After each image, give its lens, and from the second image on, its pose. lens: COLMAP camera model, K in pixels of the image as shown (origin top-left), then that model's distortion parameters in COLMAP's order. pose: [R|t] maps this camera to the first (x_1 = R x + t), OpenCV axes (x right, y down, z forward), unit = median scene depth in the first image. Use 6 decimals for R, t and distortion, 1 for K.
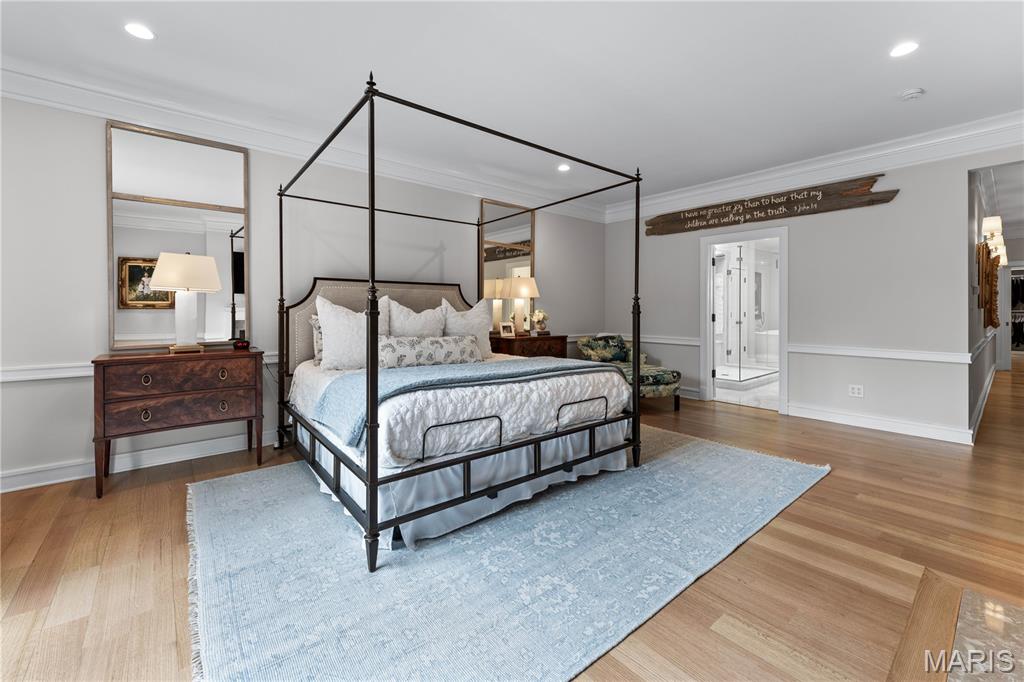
lens RADIAL K [[403.8, 0, 506.2], [0, 403.8, 313.0], [0, 0, 1]] dist [-0.040287, 0.000052]
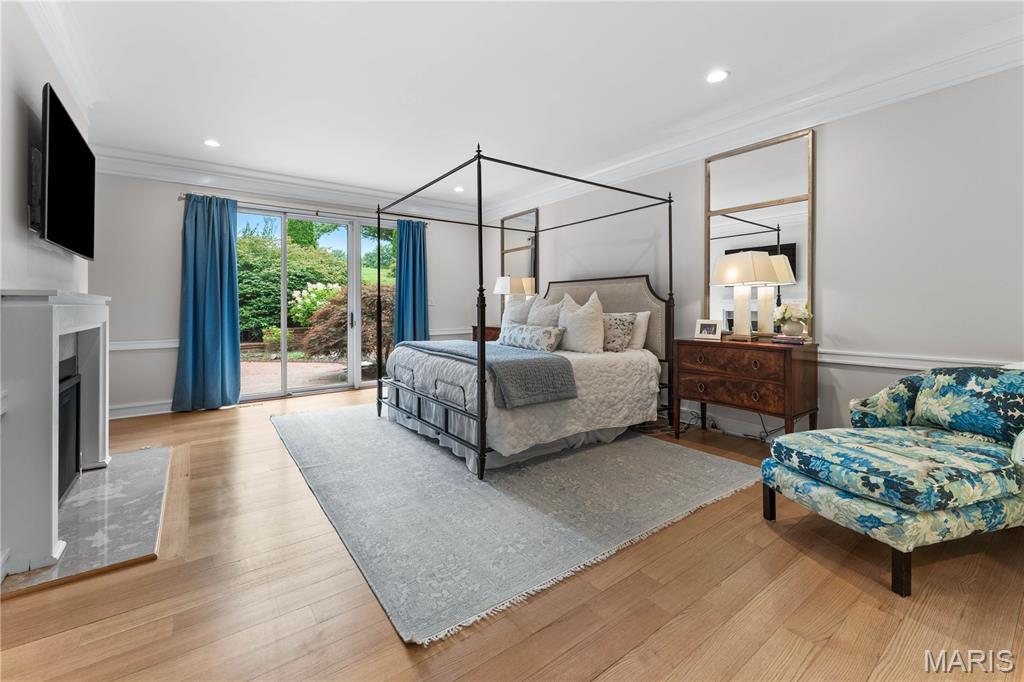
lens RADIAL K [[430.1, 0, 511.7], [0, 430.1, 301.5], [0, 0, 1]] dist [0.001214, 0.000271]
pose [[-0.022535, -0.011705, -0.999678, 0.978923], [-0.000998, 0.999931, -0.011686, 0.000844], [0.999746, 0.000734, -0.022545, 0.831548]]
